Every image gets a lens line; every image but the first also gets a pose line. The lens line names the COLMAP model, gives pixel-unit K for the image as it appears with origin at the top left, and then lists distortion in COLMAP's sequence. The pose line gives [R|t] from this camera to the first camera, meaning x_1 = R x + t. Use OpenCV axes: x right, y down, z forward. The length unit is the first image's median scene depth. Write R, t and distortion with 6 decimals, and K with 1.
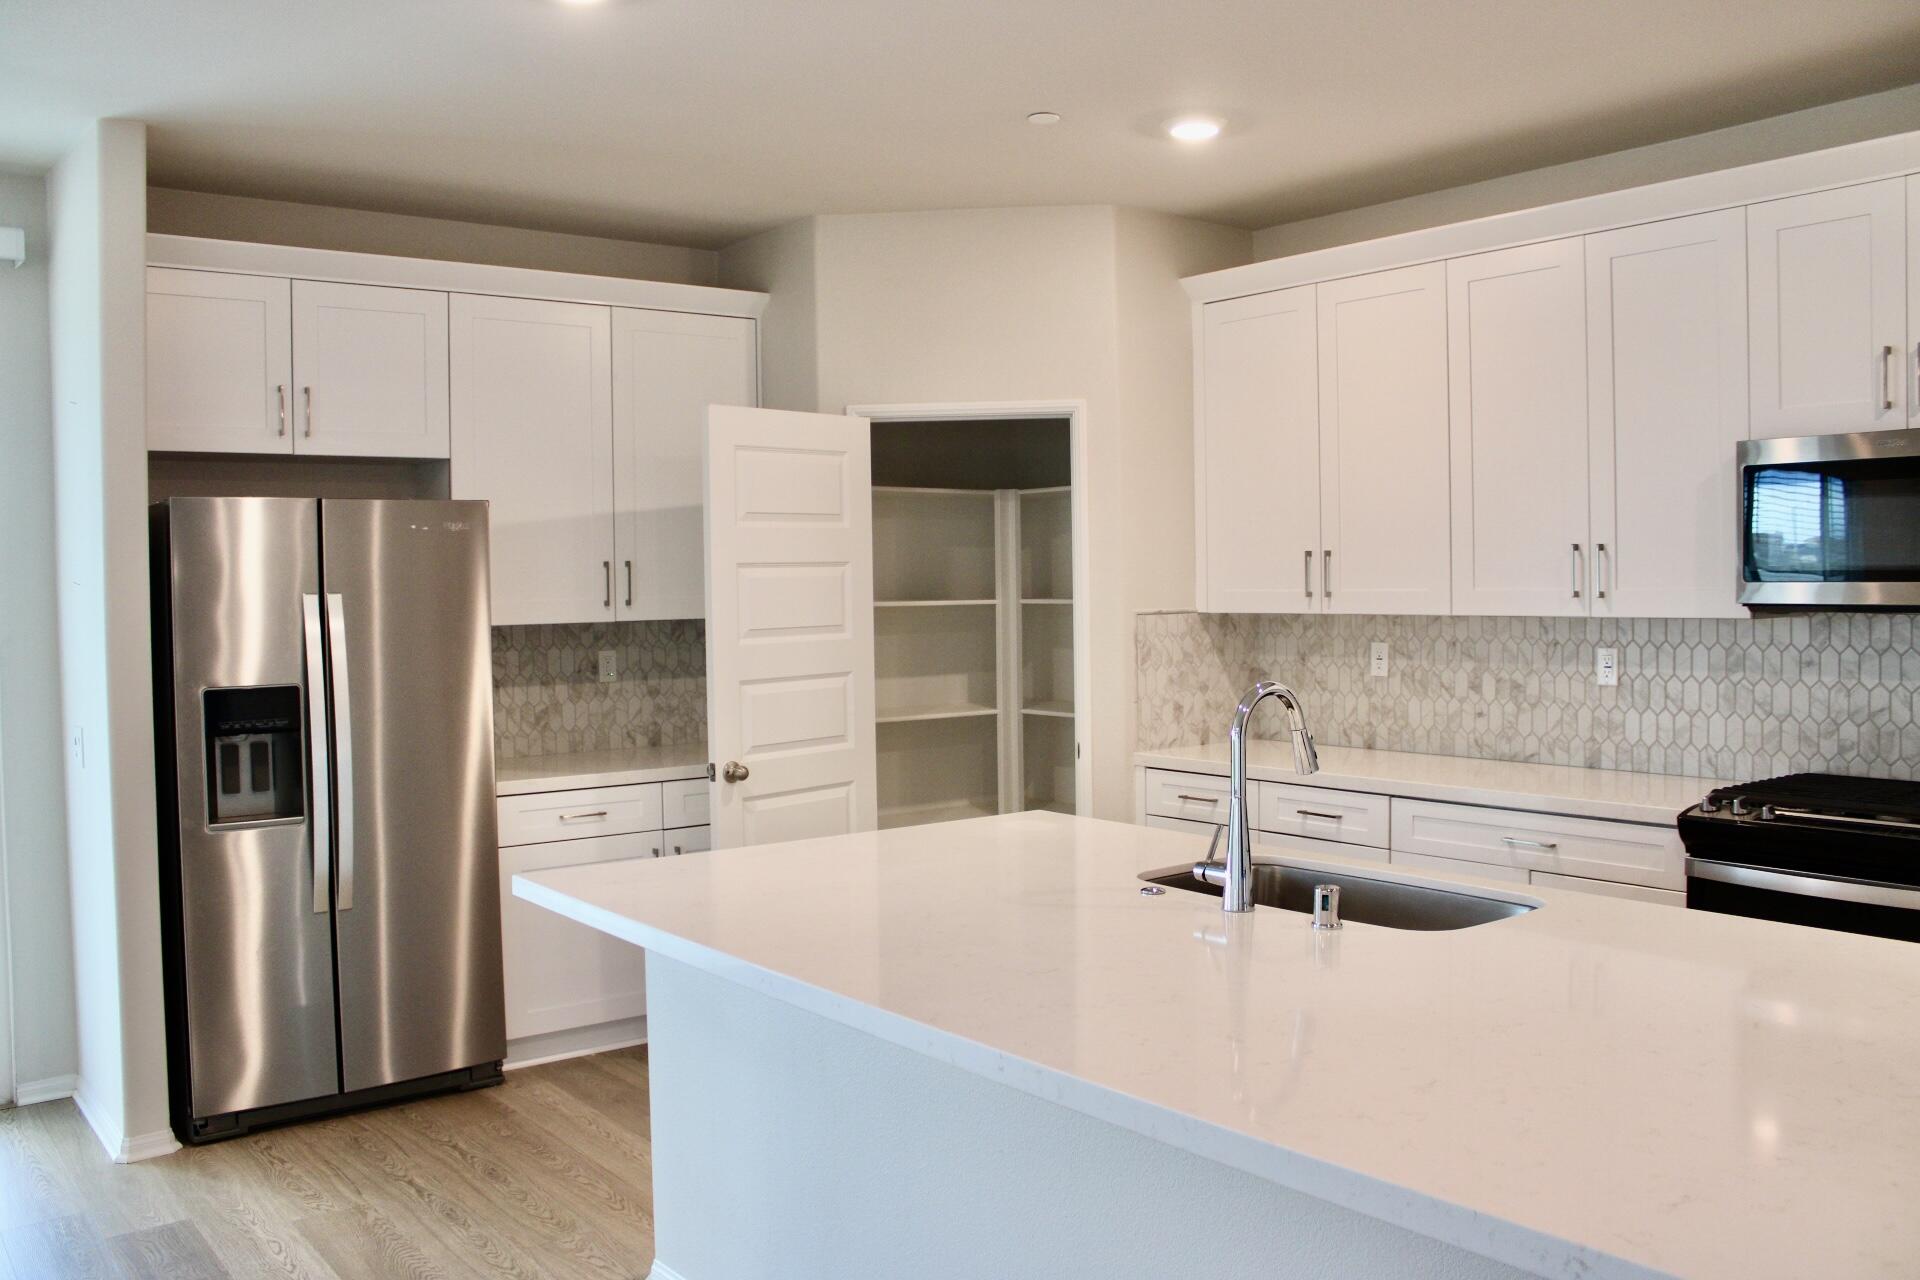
lens RADIAL K [[1623.7, 0, 960.0], [0, 1623.7, 640.0], [0, 0, 1]] dist [-0.183669, 0.175395]
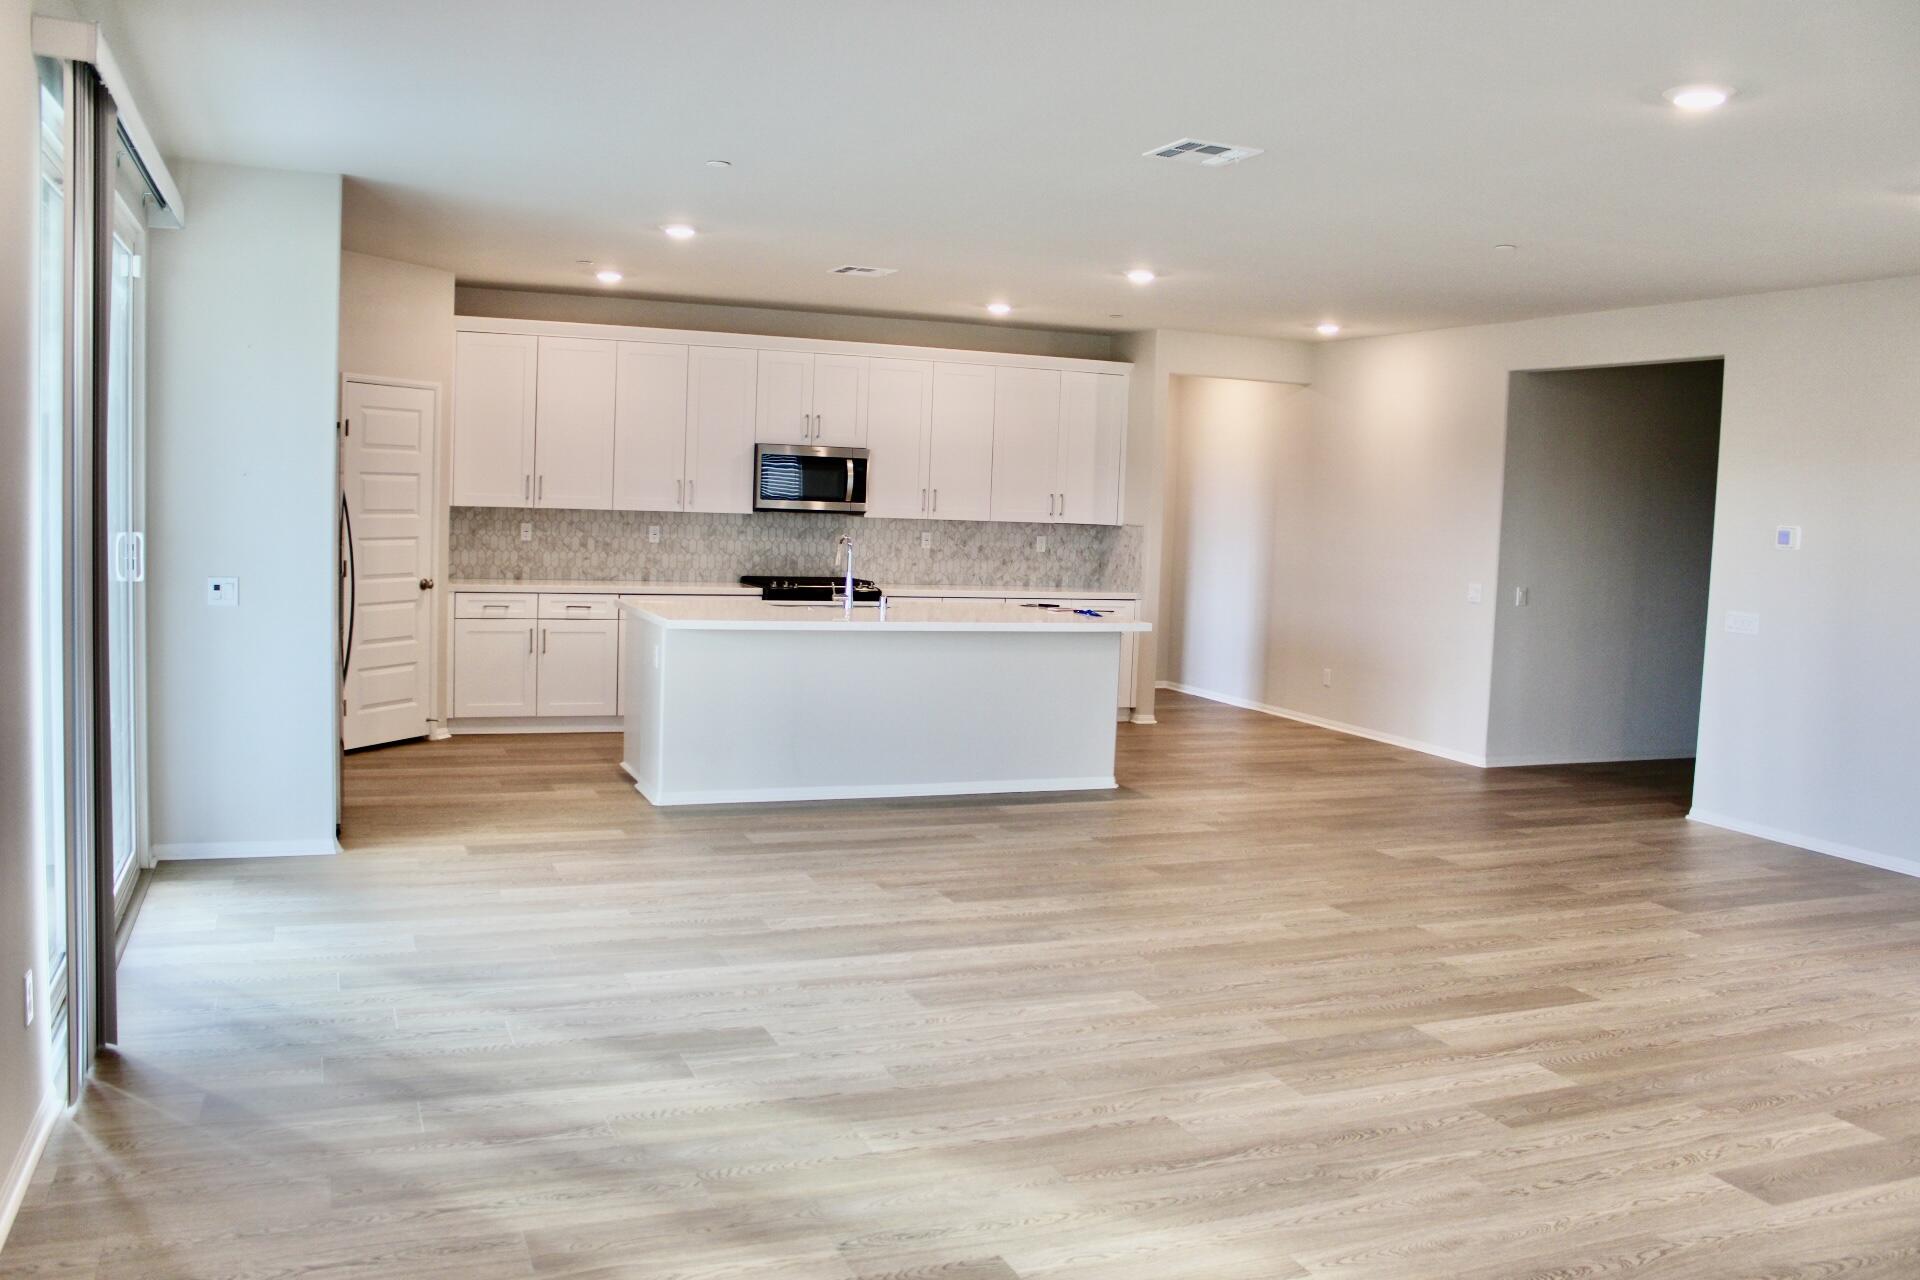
lens RADIAL K [[1623.7, 0, 960.0], [0, 1623.7, 640.0], [0, 0, 1]] dist [-0.183669, 0.175395]
pose [[0.273053, -0.074183, 0.959134, -1.548472], [-0.011284, 0.996707, 0.080301, -0.019950], [-0.961933, -0.032750, 0.271317, -0.014370]]
